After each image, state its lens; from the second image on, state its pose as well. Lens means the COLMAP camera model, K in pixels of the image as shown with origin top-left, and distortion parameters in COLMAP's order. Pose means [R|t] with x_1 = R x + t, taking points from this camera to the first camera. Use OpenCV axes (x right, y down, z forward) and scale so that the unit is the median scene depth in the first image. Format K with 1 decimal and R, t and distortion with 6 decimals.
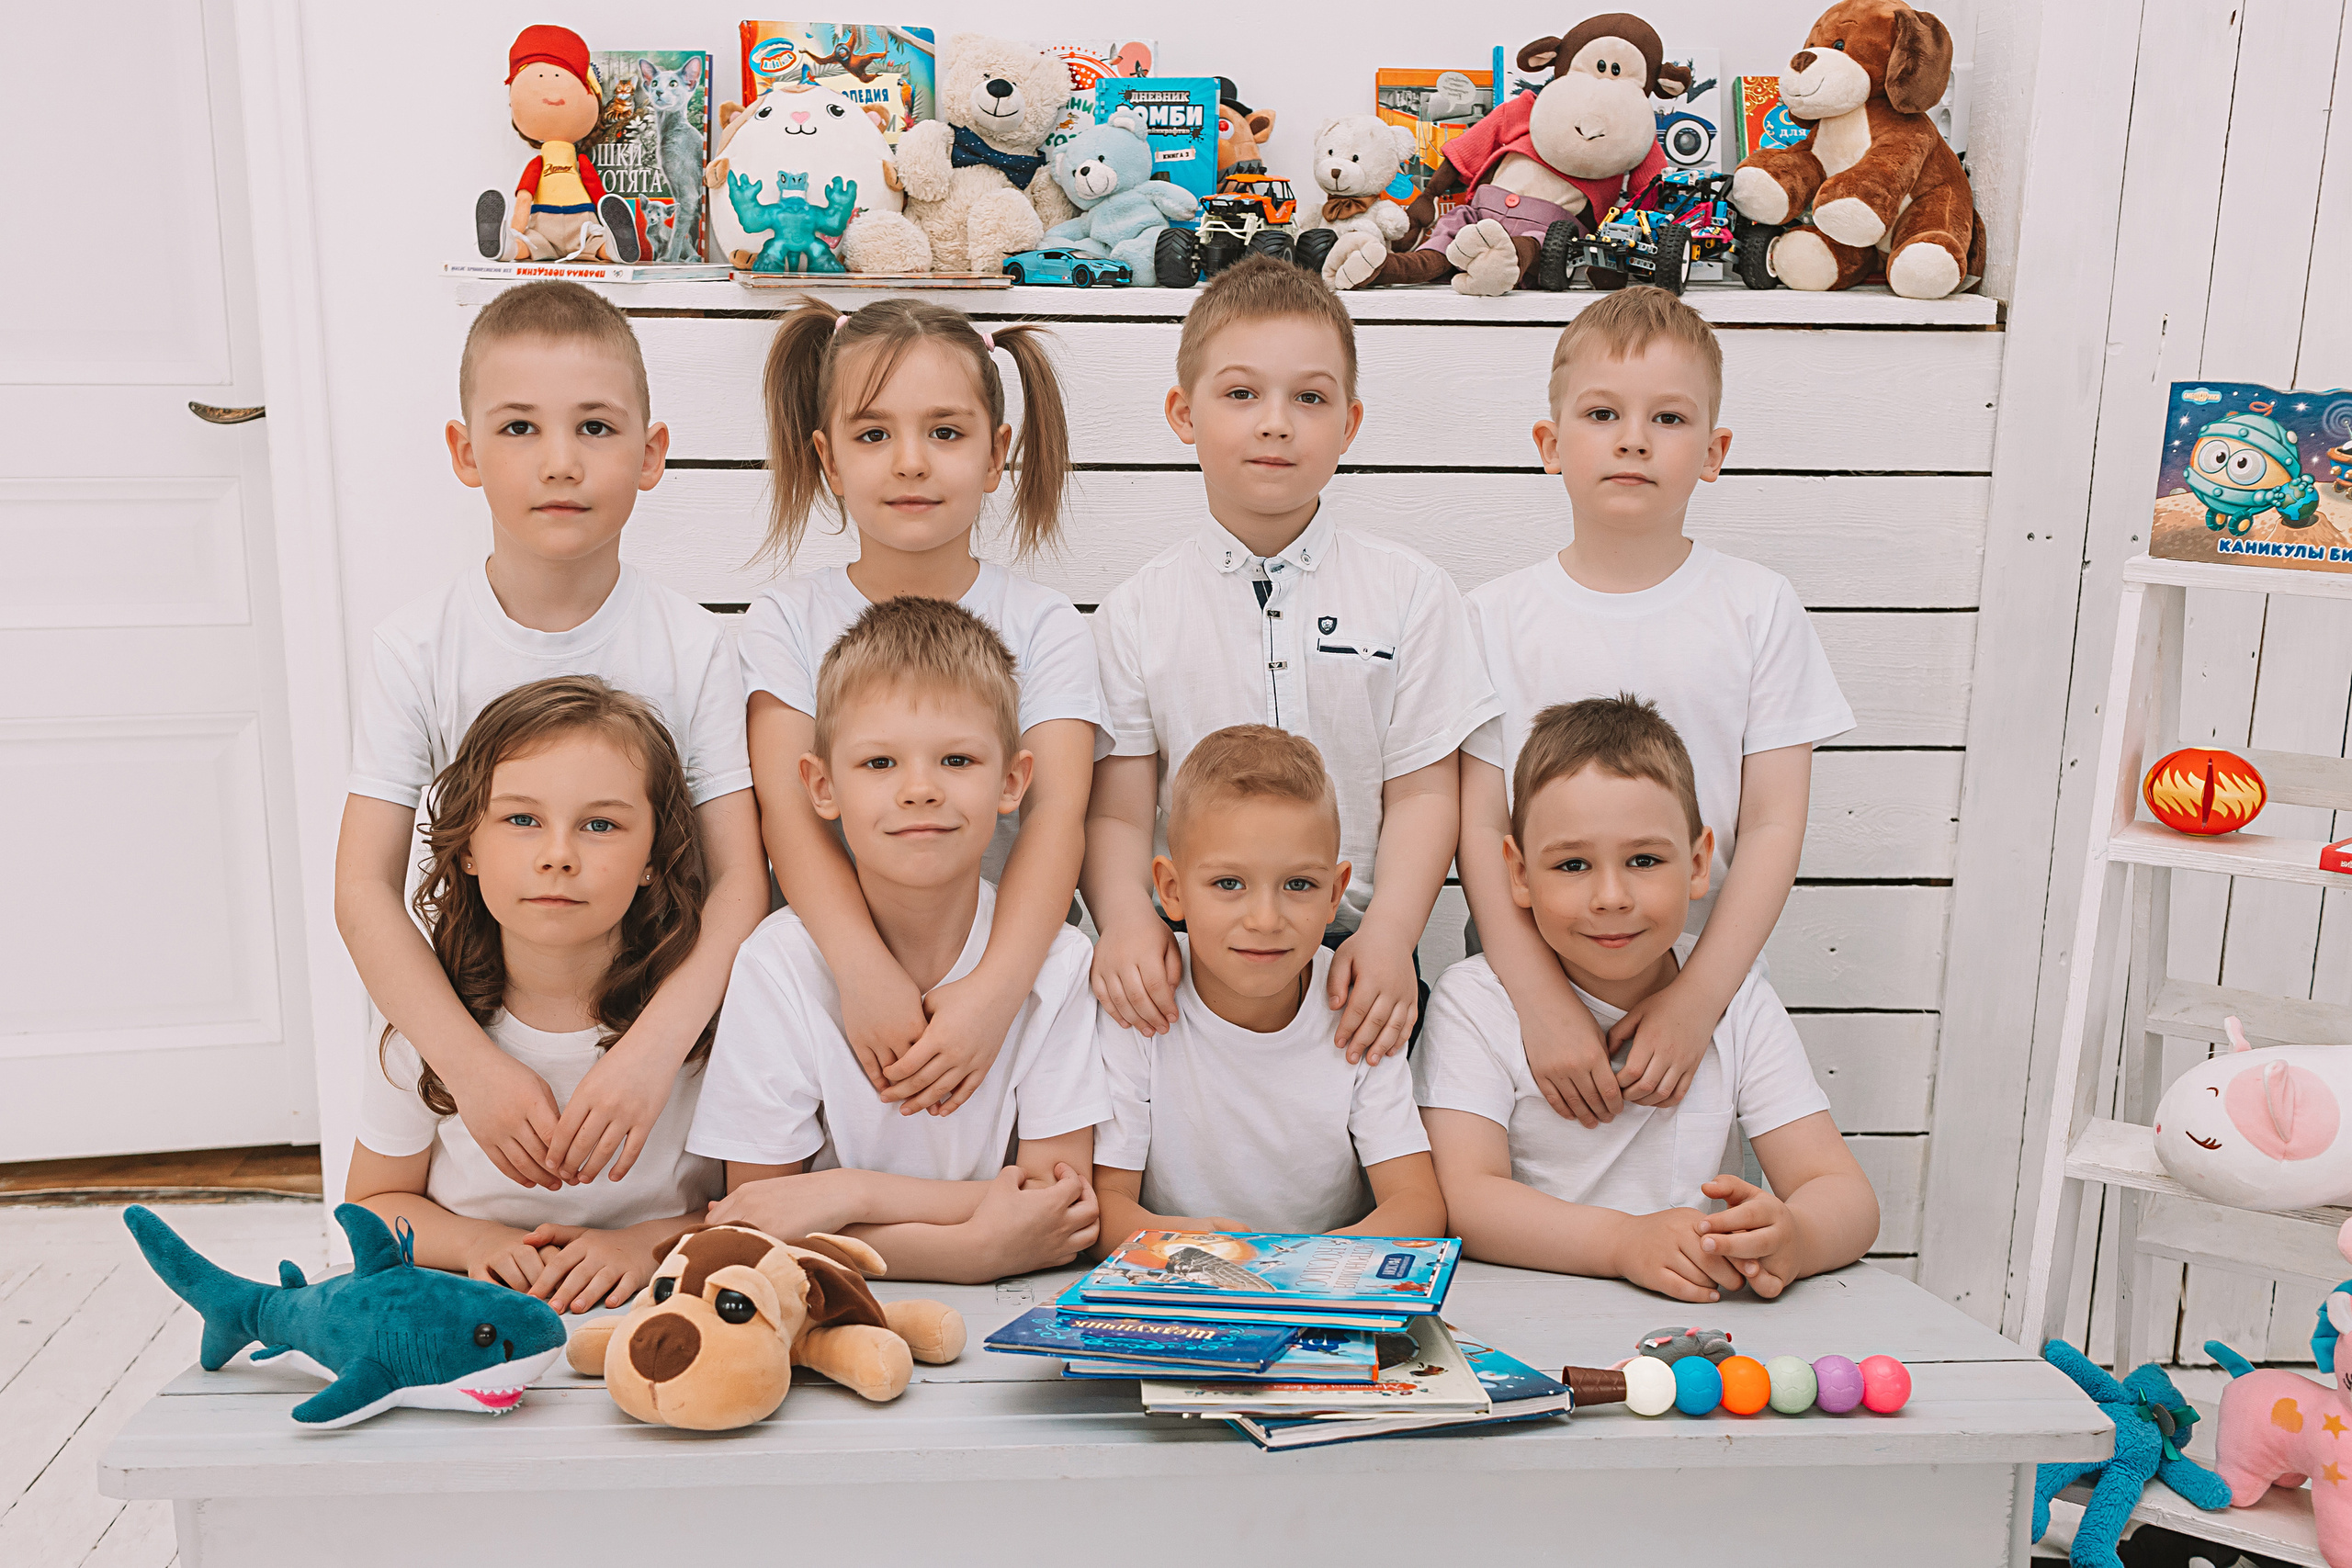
lens RADIAL K [[2397.2, 0, 1159.6], [0, 2397.2, 790.5], [0, 0, 1]] dist [0.008490, 0.006685]
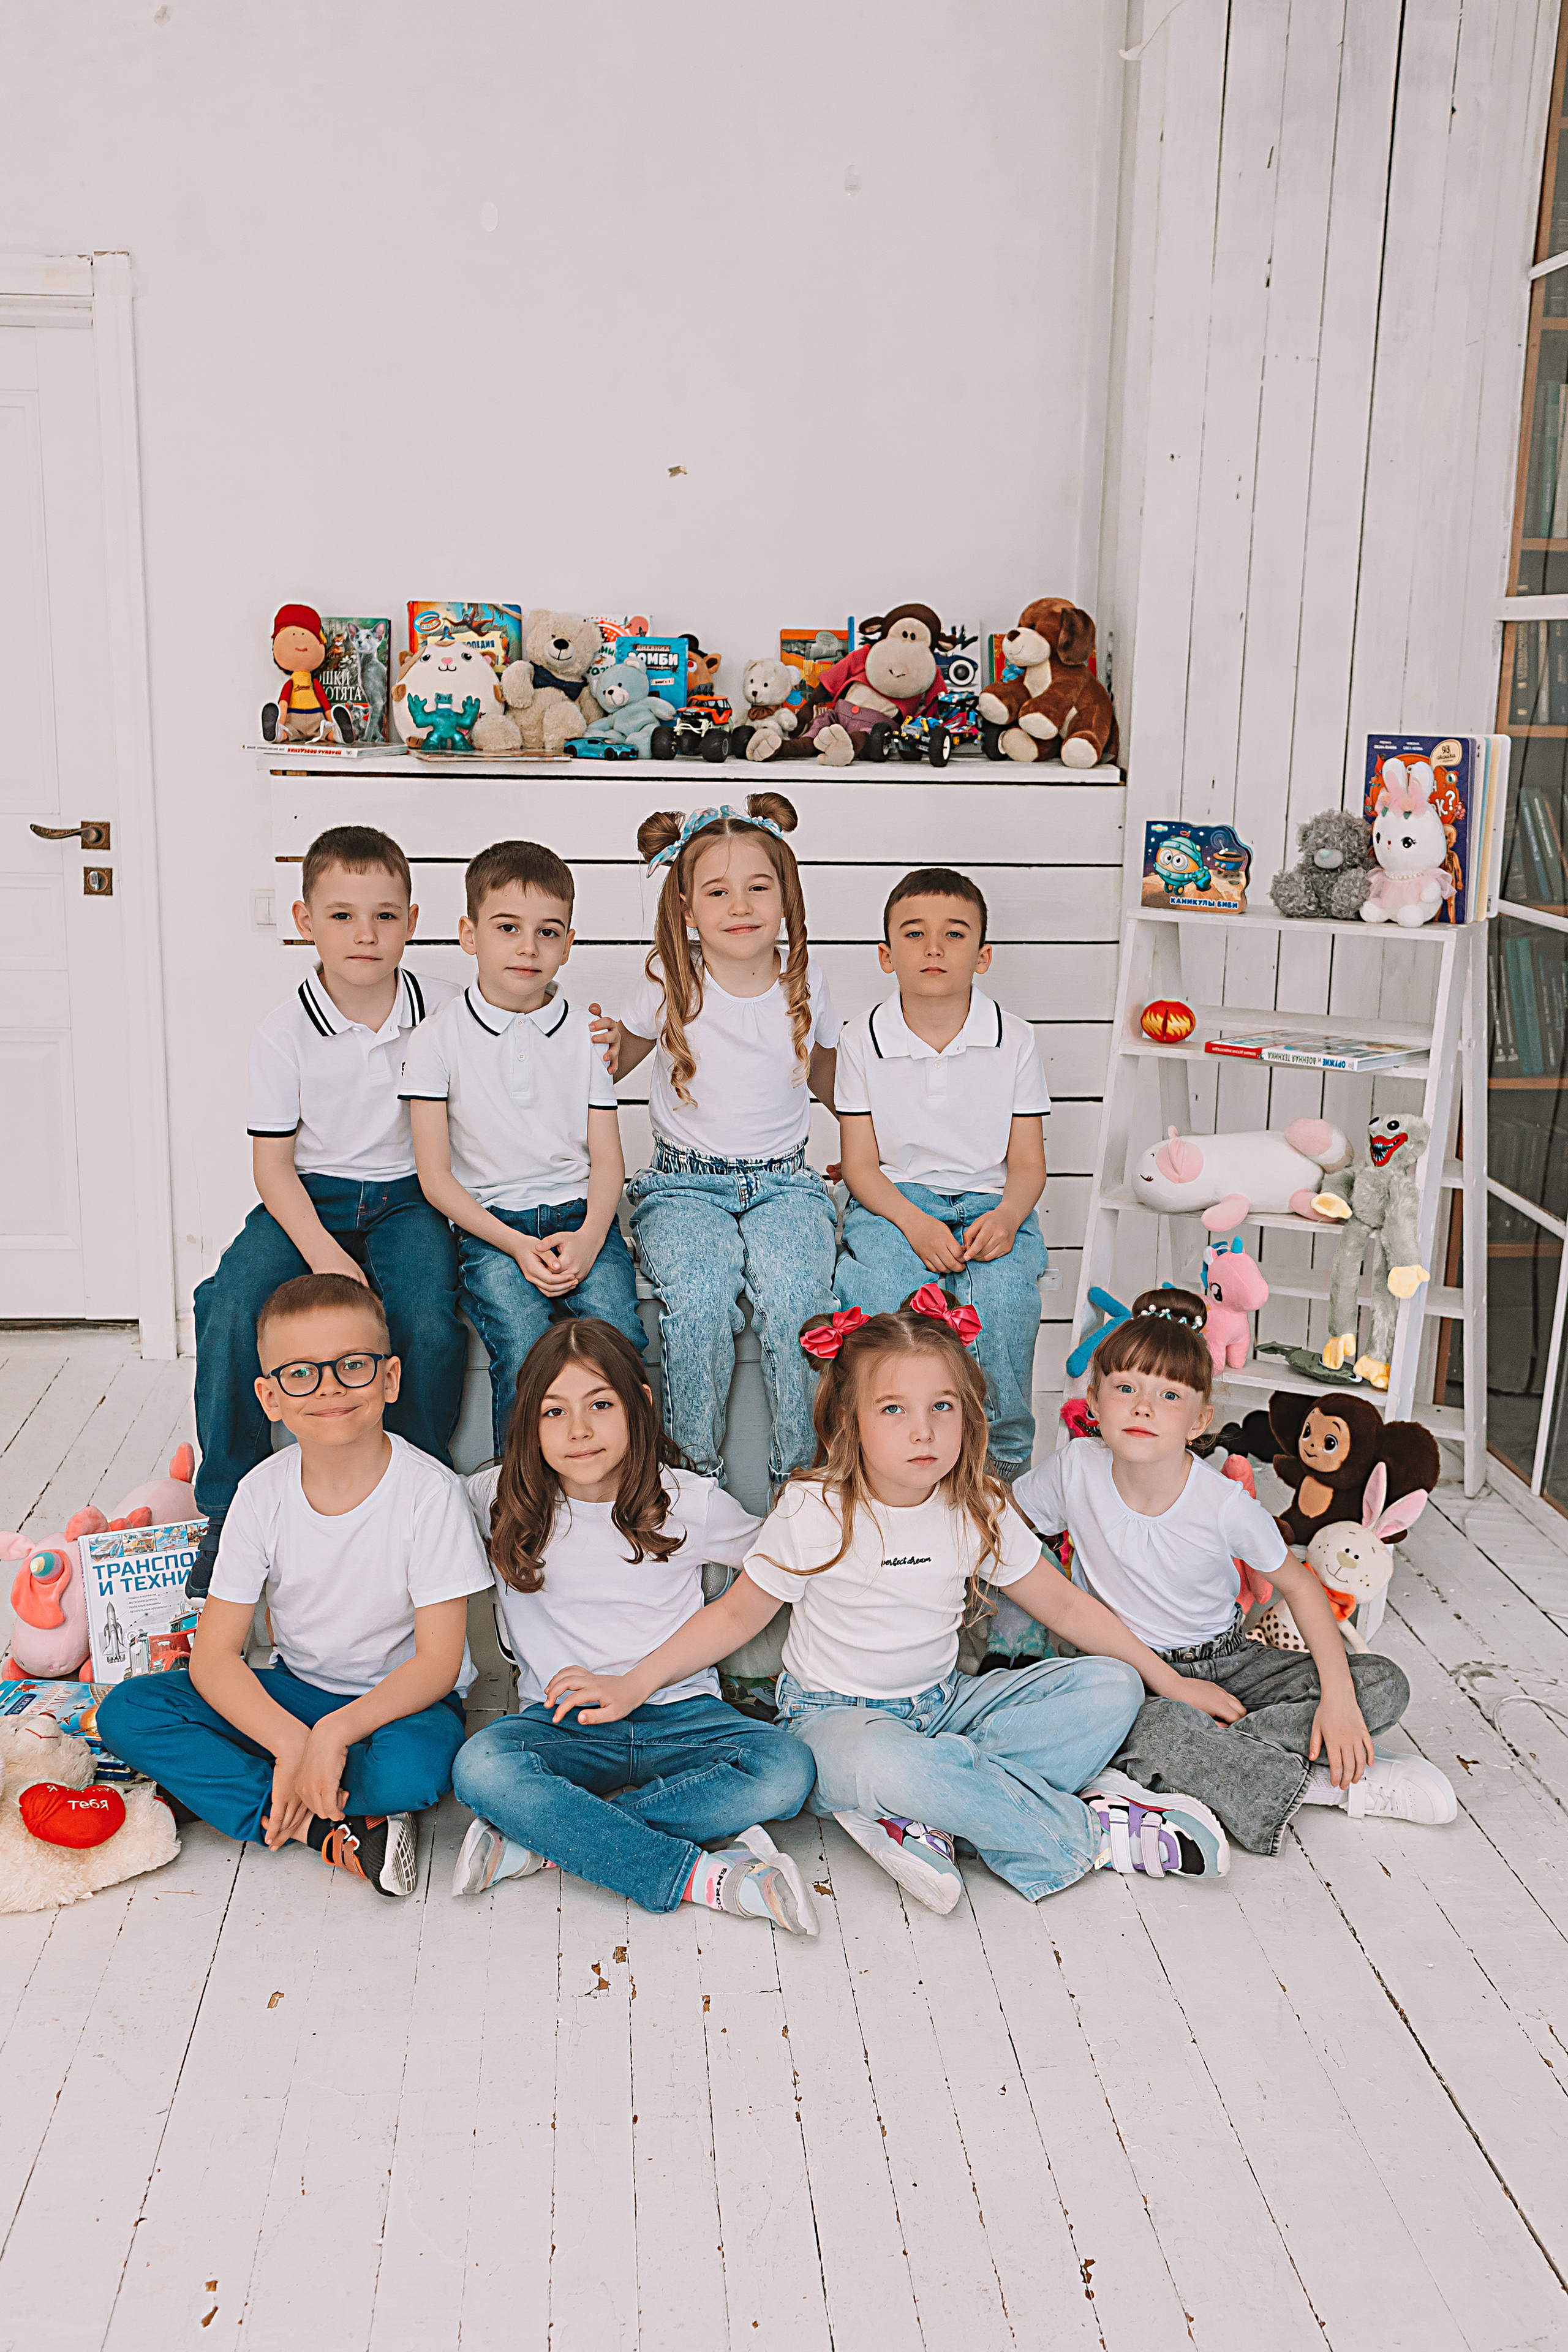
lens RADIAL K [[2325.1, 0, 832.6], [0, 2325.1, 1142.8], [0, 0, 1]] dist [0.004214, 0.002827]
pose [[0.997477, -0.007330, 0.070615, 0.008093], [0.008302, 0.999875, -0.013487, 0.093854], [-0.070508, 0.014039, 0.997412, -0.693901]]
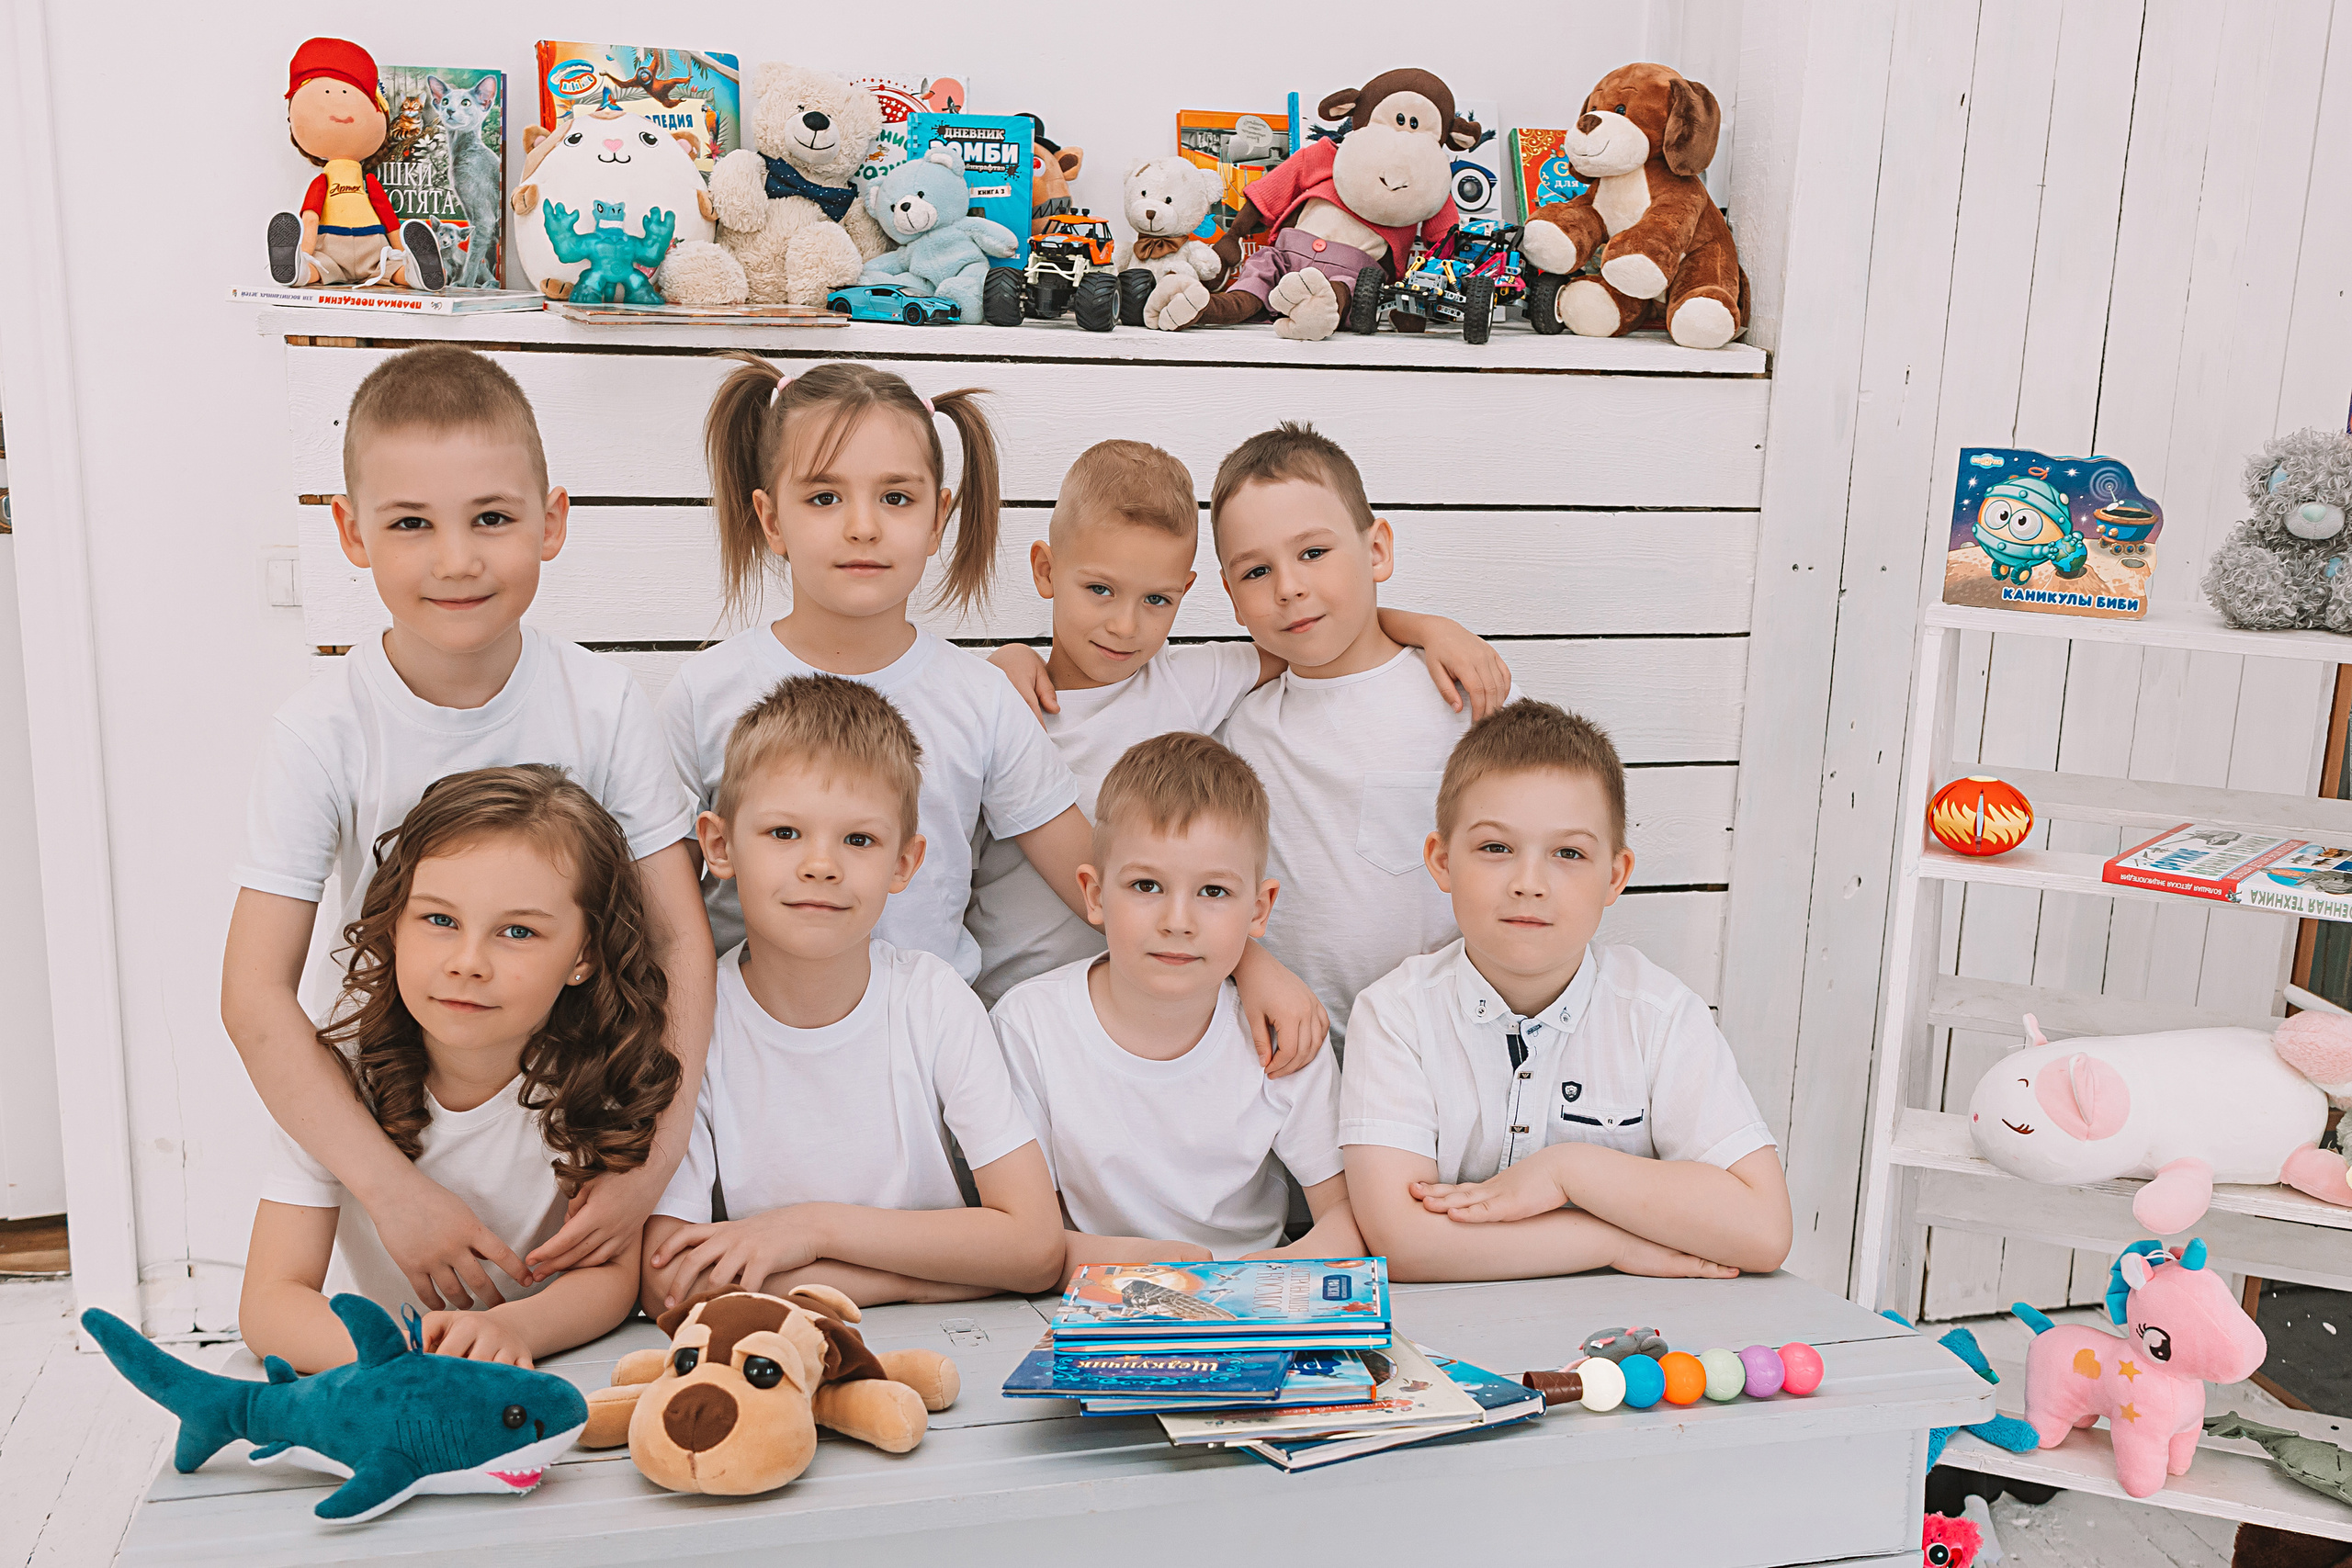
lens RADIAL K [[2448.9, 0, 1286.9], [0, 2448.9, 776.7], [0, 0, 1]] dist [0.000547, 0.004975]
pose [[0.979032, -0.020926, 0.202630, -0.086978], [0.020605, 0.999781, 0.003693, -0.020000], [-0.202663, 0.000559, 0.979248, -0.036162]]
